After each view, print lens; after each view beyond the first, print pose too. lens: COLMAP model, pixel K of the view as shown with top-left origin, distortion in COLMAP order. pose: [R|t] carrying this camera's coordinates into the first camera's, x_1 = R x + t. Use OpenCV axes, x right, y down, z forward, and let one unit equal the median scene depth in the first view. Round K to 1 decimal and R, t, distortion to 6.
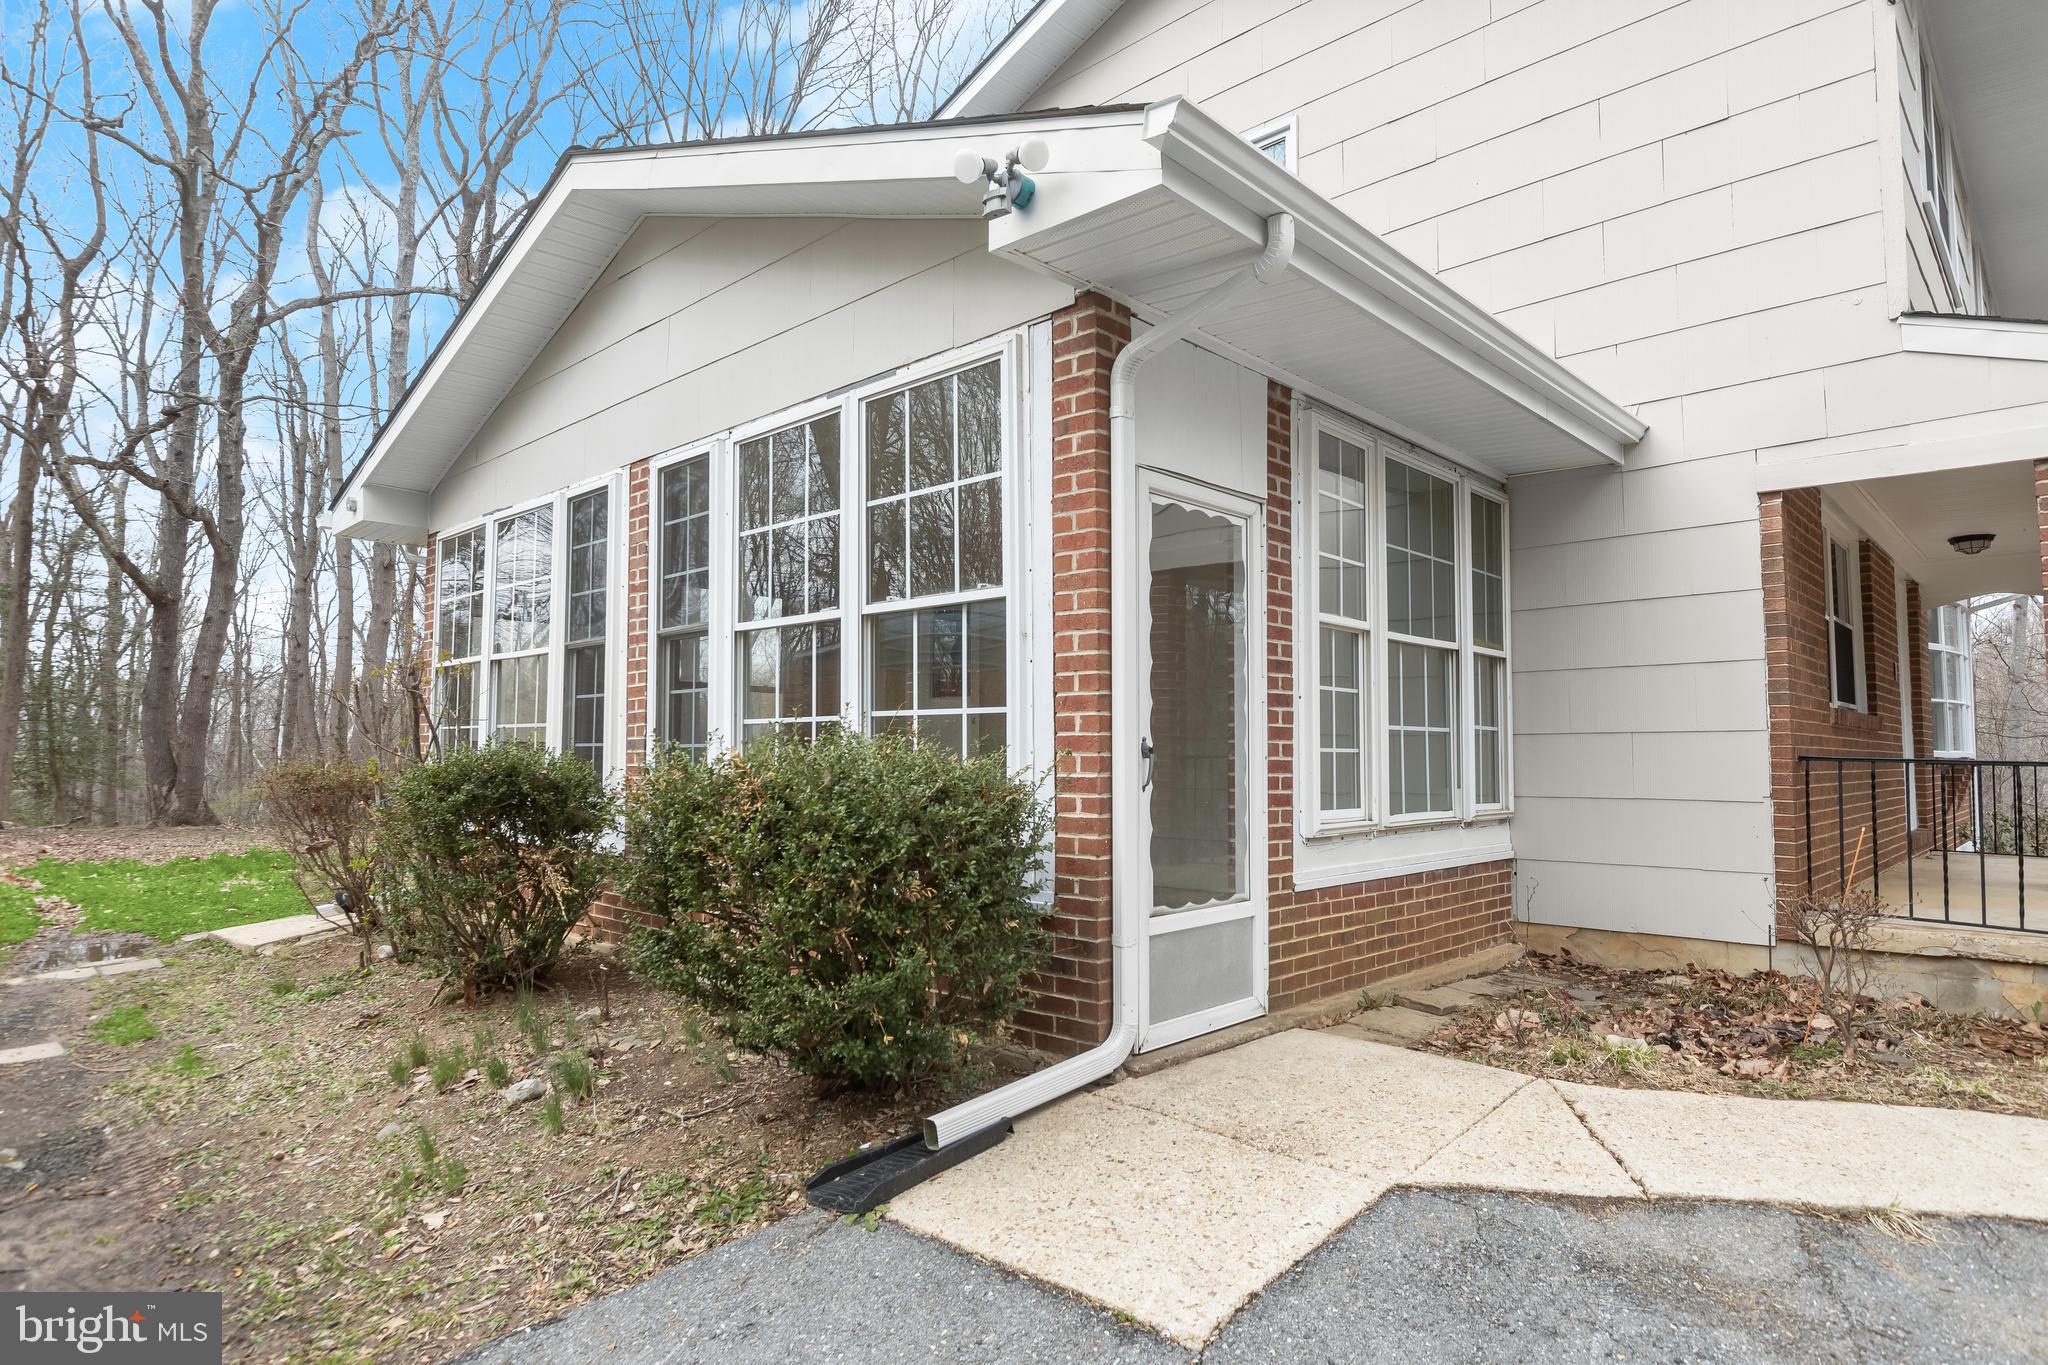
lens RADIAL K [[1240.8, 0, 1023.3], [0, 1240.8, 681.8], [0, 0, 1]] dist [0.005460, -0.002087]
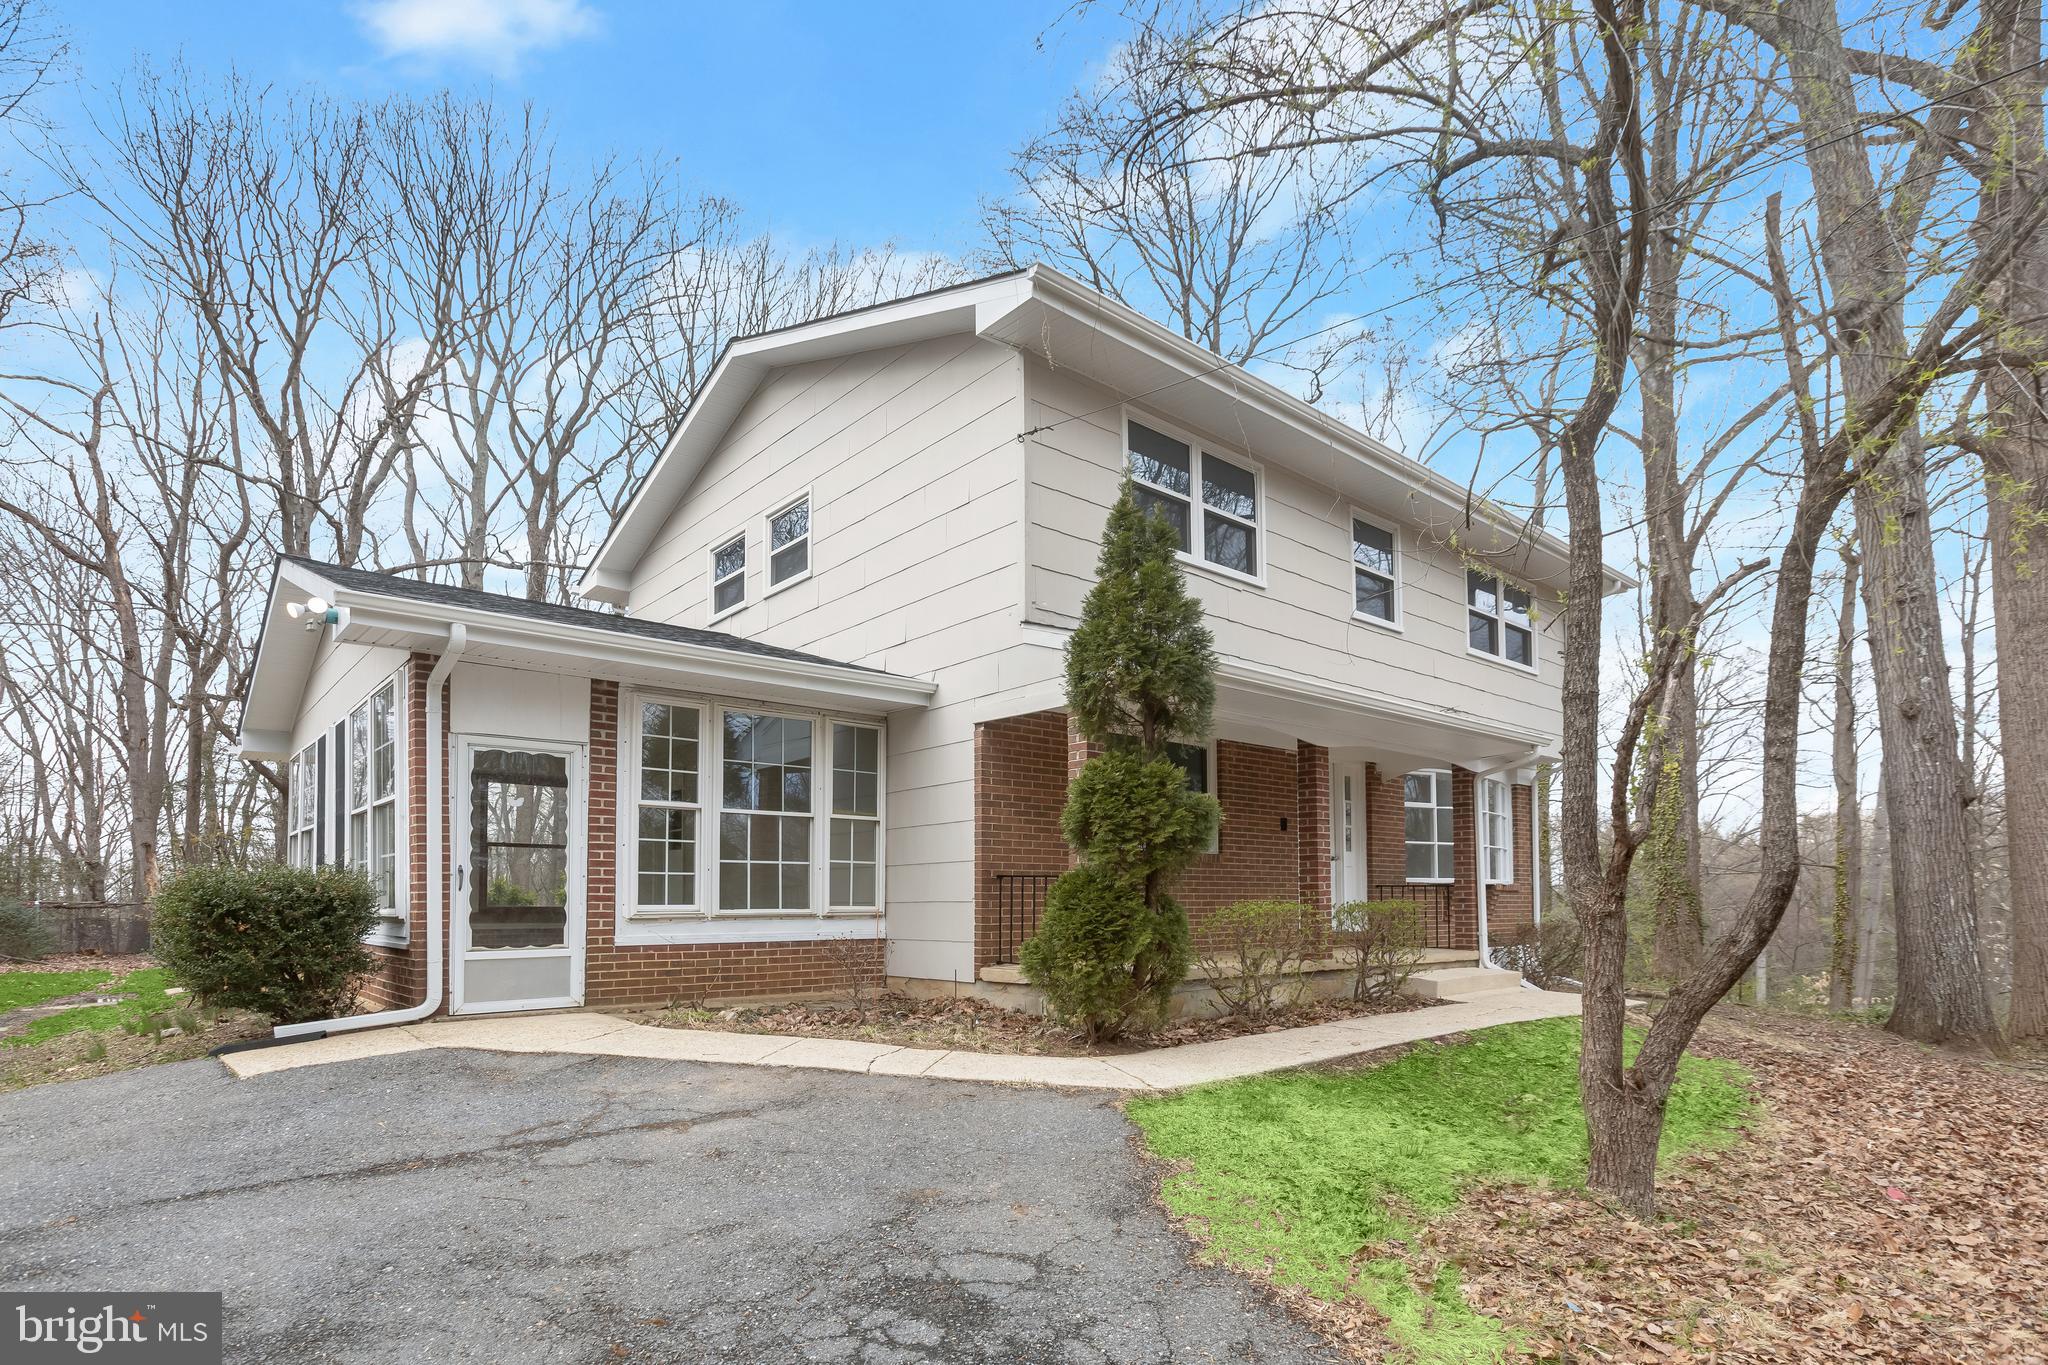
lens RADIAL K [[1033.4, 0, 1020.1], [0, 1033.4, 854.9], [0, 0, 1]] dist [0.001931, 0.001417]
pose [[0.998101, -0.012275, -0.060360, 0.877944], [0.013315, 0.999769, 0.016867, 0.008599], [0.060139, -0.017638, 0.998034, -0.521392]]
